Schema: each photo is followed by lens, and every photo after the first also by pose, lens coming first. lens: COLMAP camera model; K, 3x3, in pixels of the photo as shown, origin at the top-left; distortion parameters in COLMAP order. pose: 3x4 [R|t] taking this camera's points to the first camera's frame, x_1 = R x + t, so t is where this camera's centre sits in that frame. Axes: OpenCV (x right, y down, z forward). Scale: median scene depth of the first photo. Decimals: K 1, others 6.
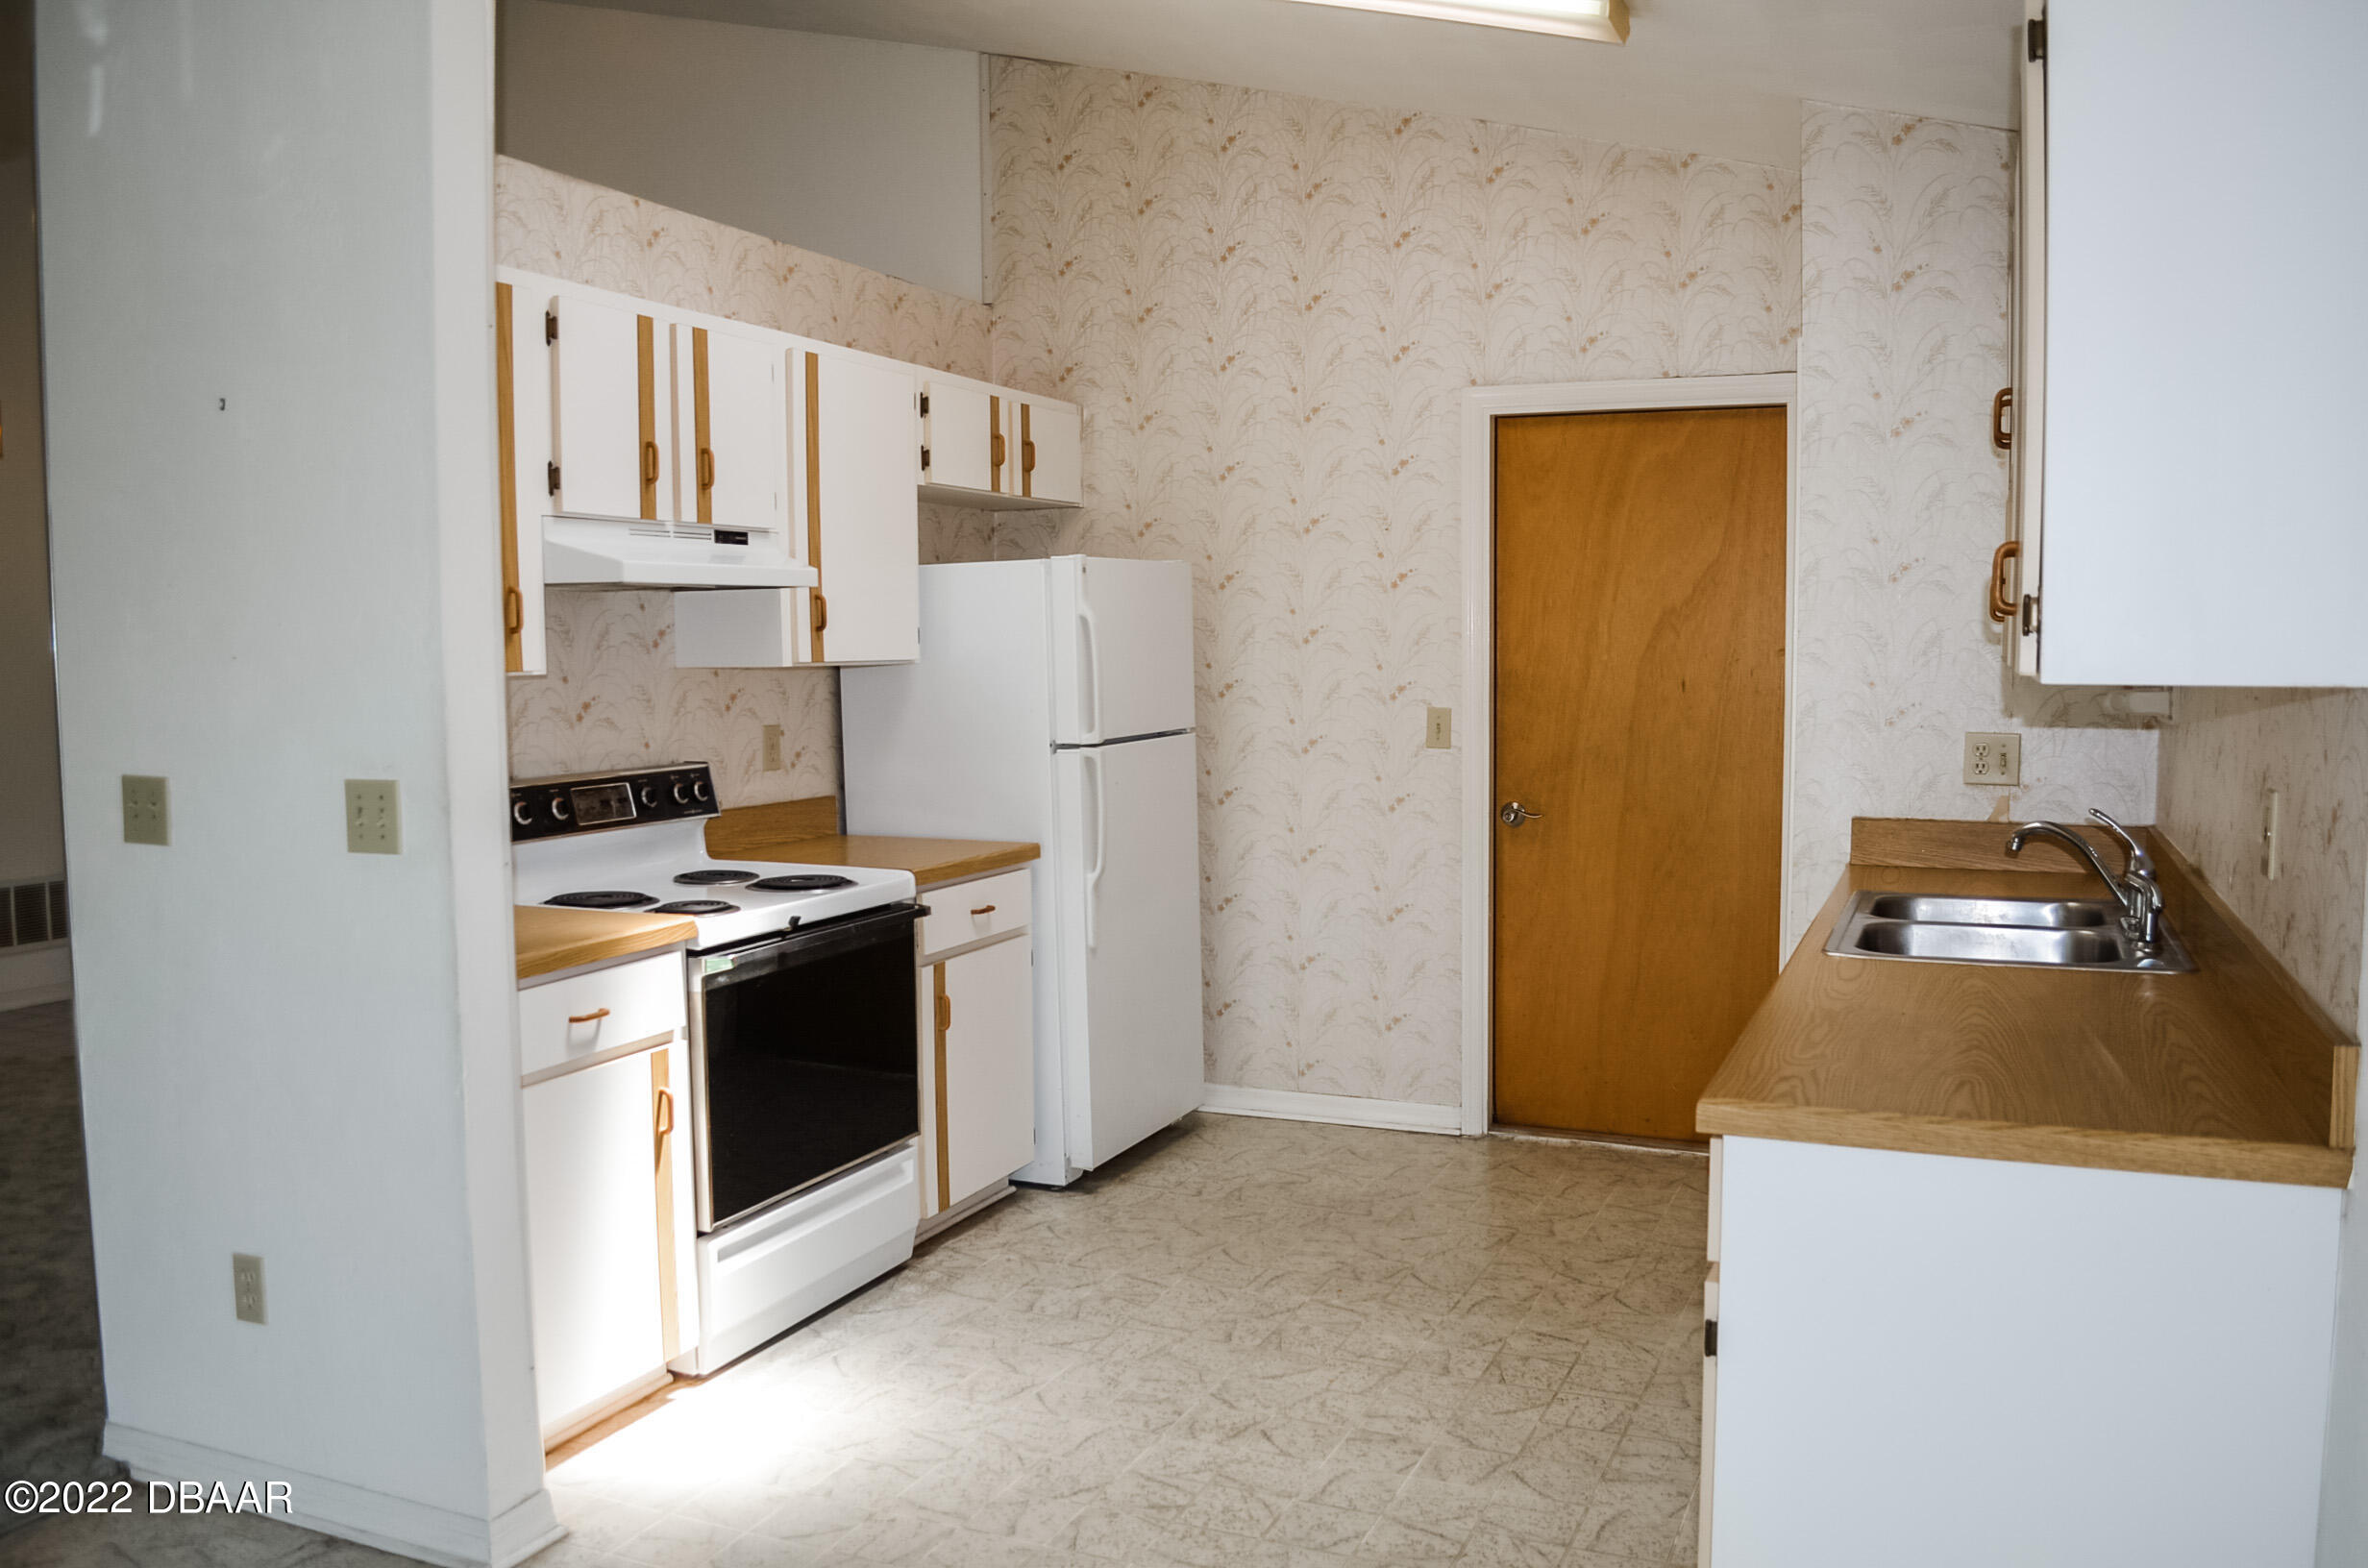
lens RADIAL K [[1860.8, 0, 1210.9], [0, 1860.8, 784.8], [0, 0, 1]] dist [0.000093, -0.000471]
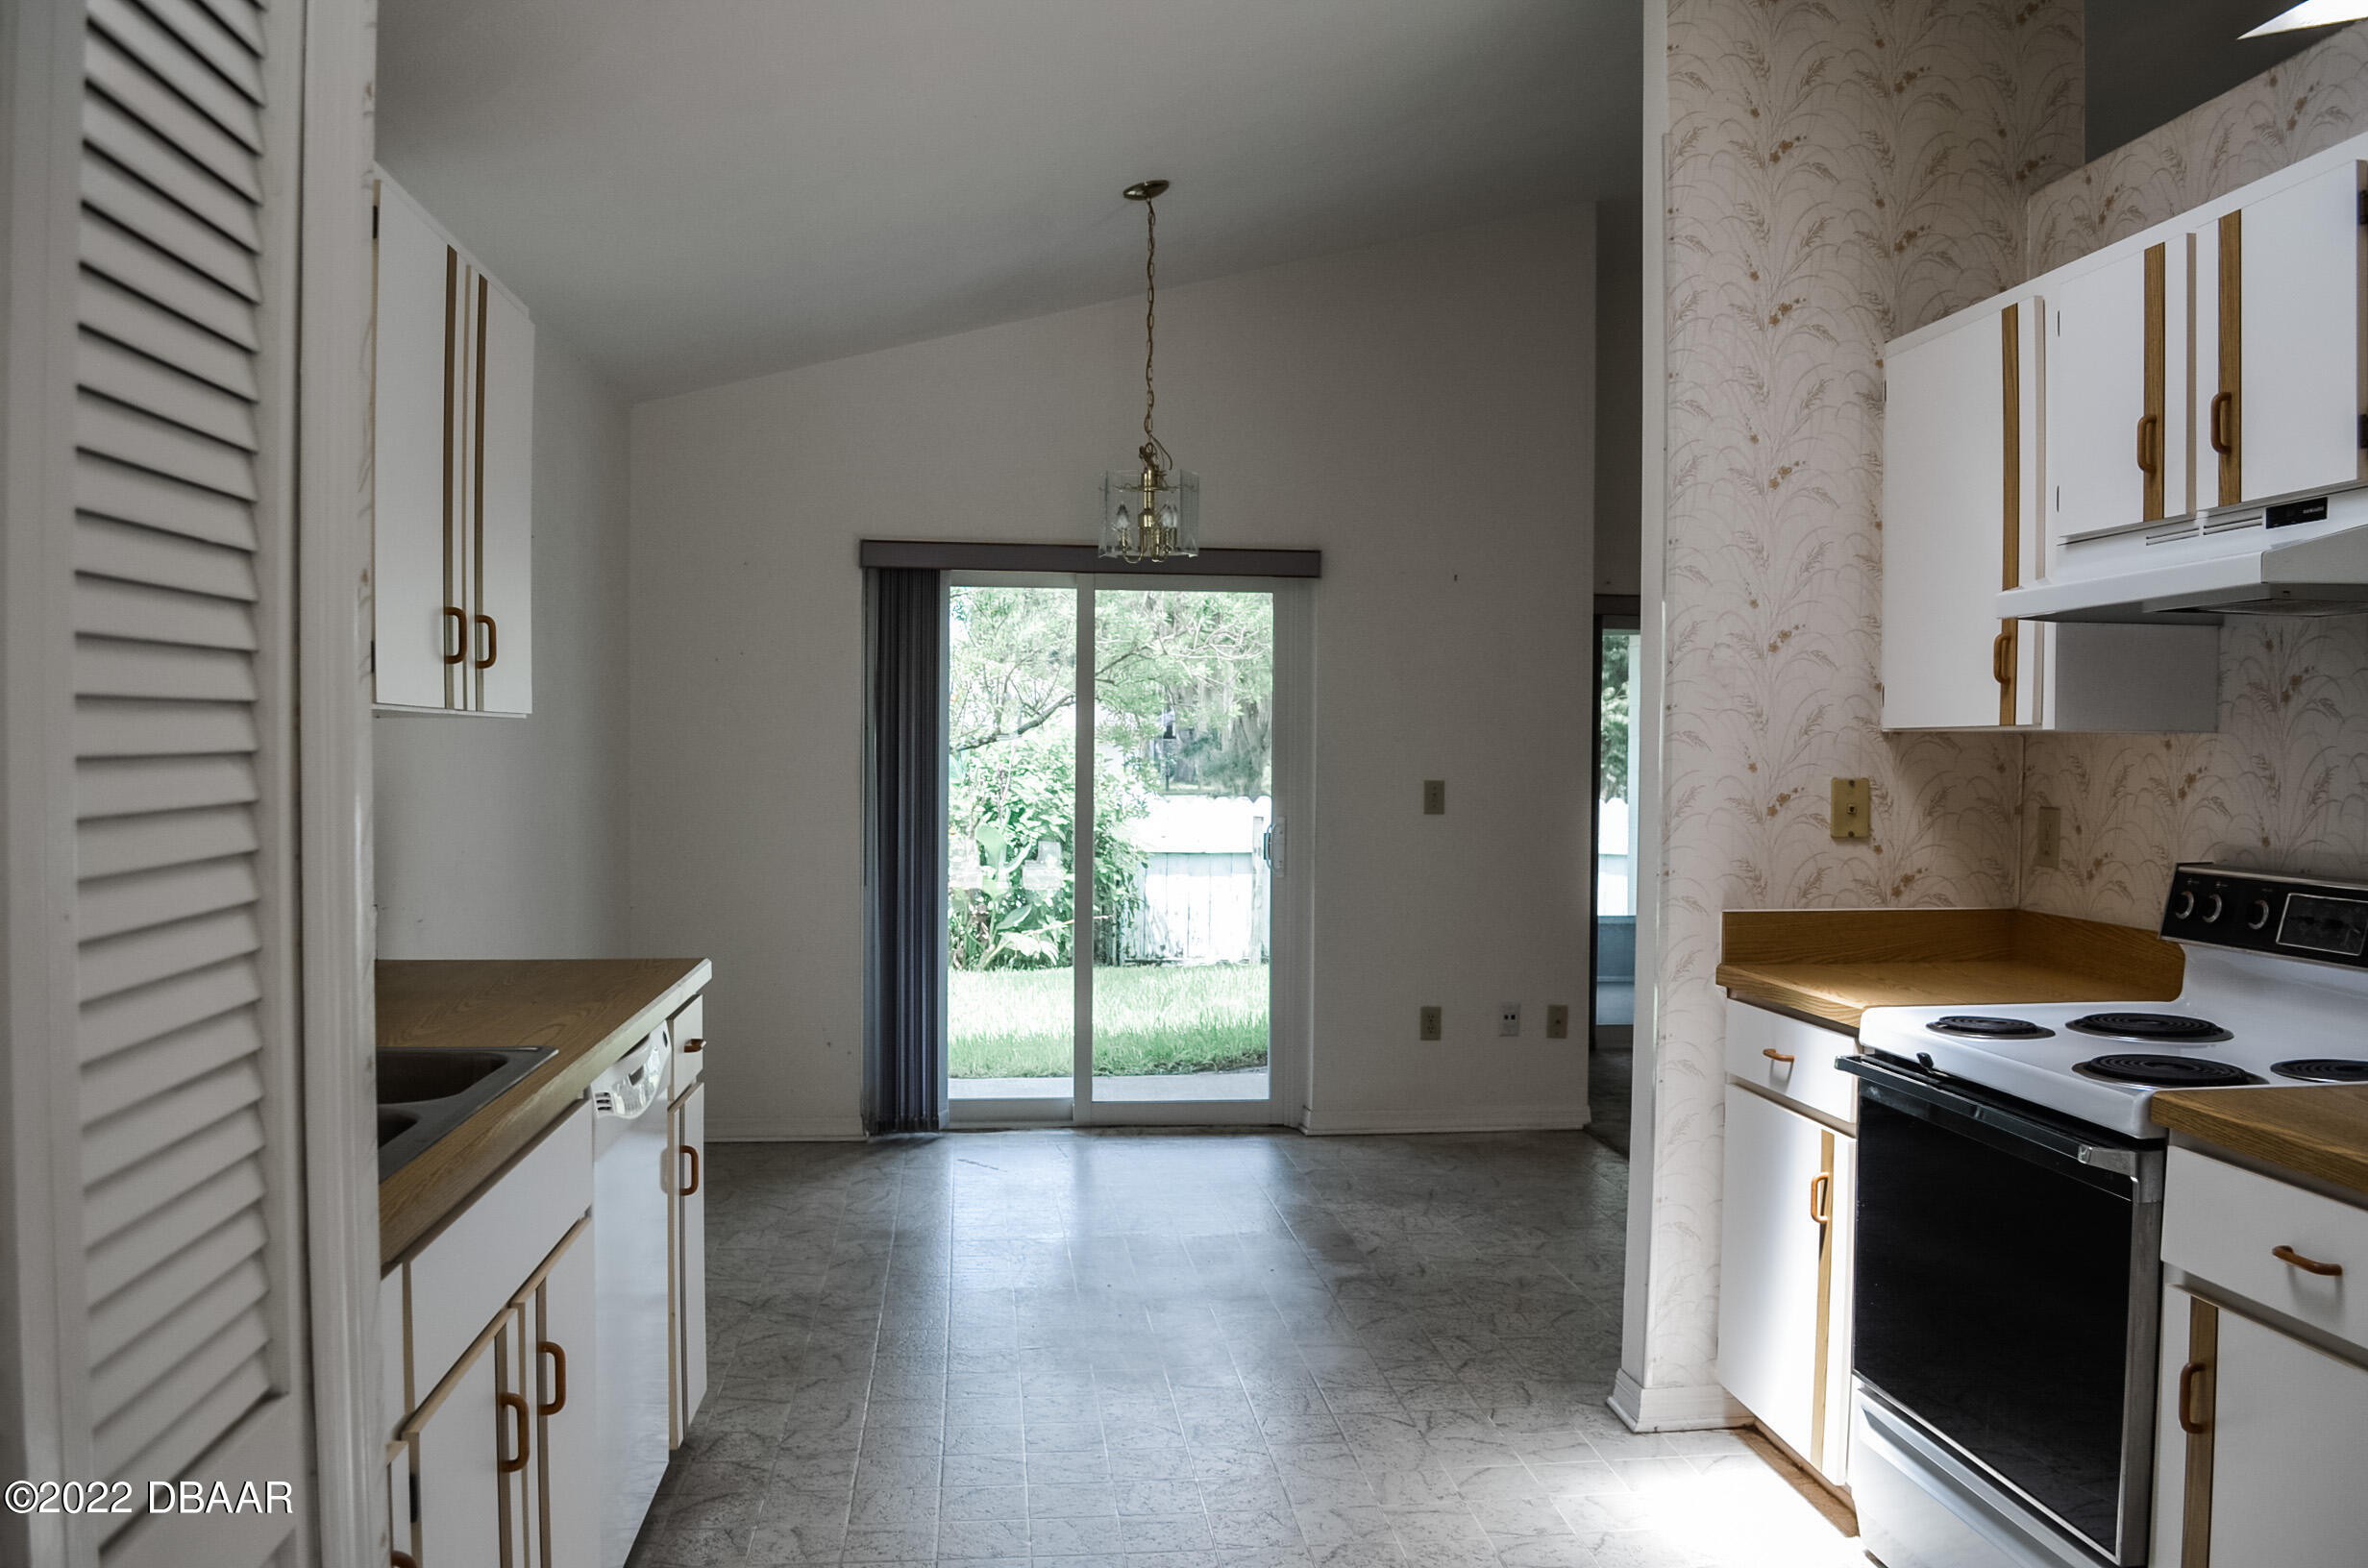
lens RADIAL K [[1860.8, 0, 1210.9], [0, 1860.8, 784.8], [0, 0, 1]] dist [0.000093, -0.000471]
pose [[-0.864528, 0.009208, -0.502500, 0.389166], [-0.043493, 0.994710, 0.093056, -0.091214], [0.500699, 0.102305, -0.859555, 1.458018]]
